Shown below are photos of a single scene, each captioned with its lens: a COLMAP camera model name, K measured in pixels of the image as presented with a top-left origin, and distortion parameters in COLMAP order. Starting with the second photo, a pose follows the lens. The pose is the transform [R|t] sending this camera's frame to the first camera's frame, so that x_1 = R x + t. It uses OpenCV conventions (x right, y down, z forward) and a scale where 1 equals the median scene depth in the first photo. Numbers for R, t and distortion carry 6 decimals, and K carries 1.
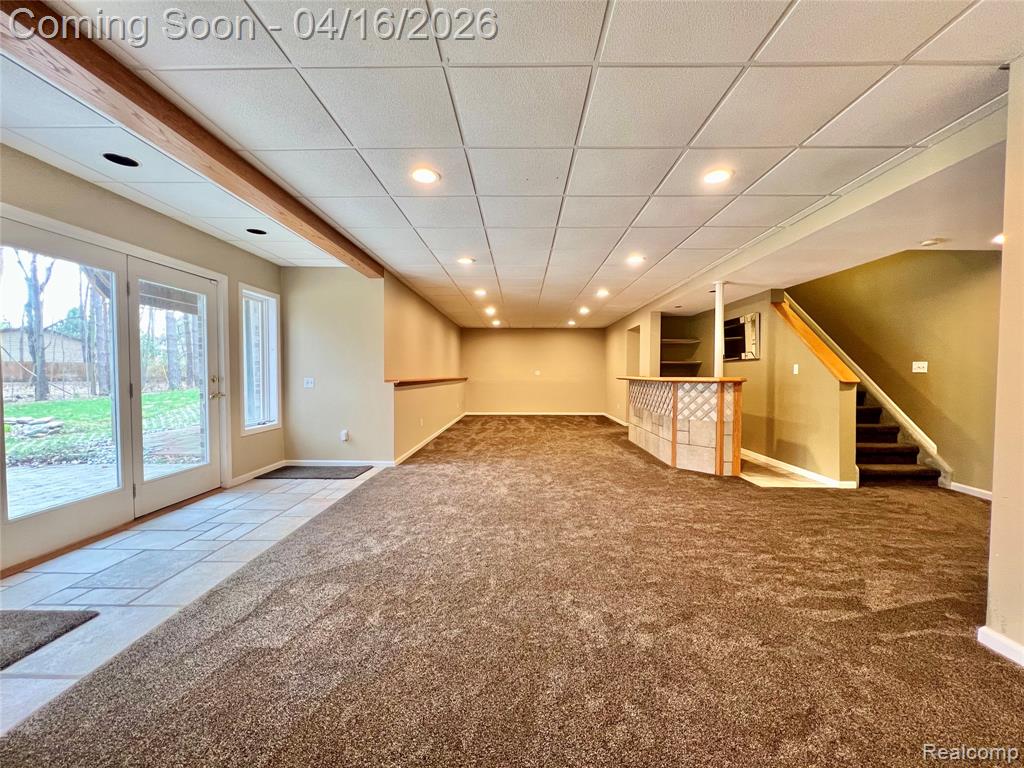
lens RADIAL K [[410.4, 0, 515.4], [0, 410.4, 386.1], [0, 0, 1]] dist [-0.002436, -0.000205]
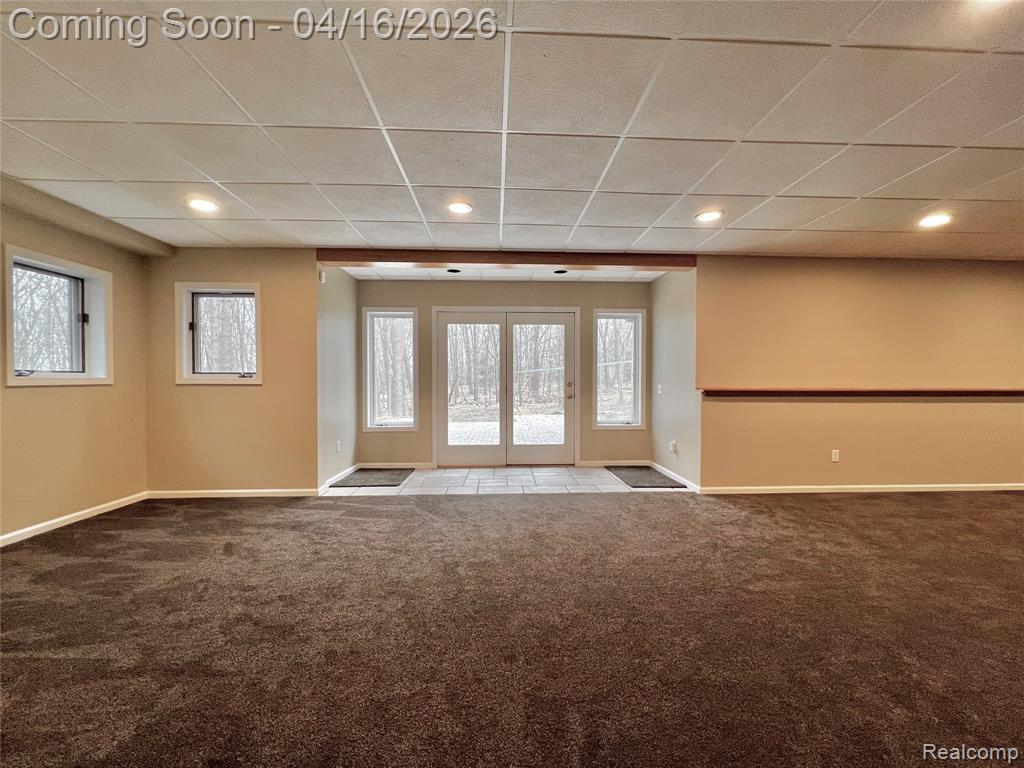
lens RADIAL K [[410.4, 0, 515.4], [0, 410.4, 386.1], [0, 0, 1]] dist [-0.002436, -0.000205]
pose [[0.062884, 0.010133, -0.997969, 0.575064], [-0.031358, 0.999475, 0.008172, -0.015013], [0.997528, 0.030780, 0.063169, 0.670226]]
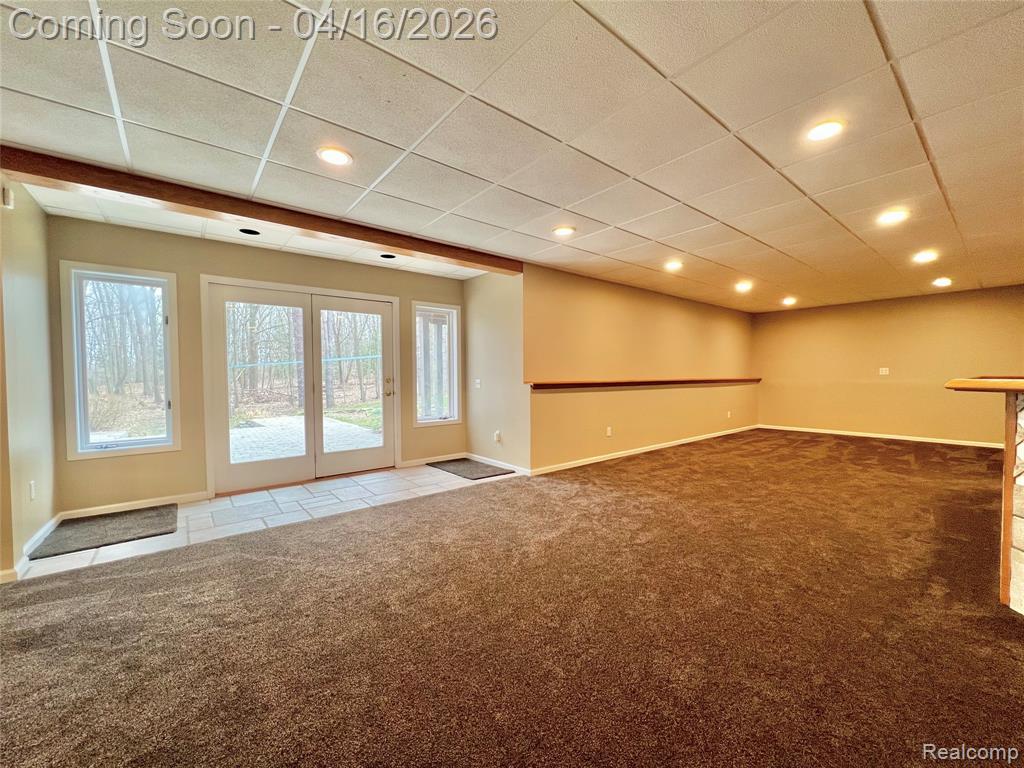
lens RADIAL K [[410.4, 0, 515.4], [0, 410.4, 386.1], [0, 0, 1]] dist [-0.002436, -0.000205]
pose [[0.645758, 0.013916, -0.763416, 0.444970], [-0.015192, 0.999870, 0.005375, -0.010797], [0.763391, 0.008127, 0.645885, 0.441462]]
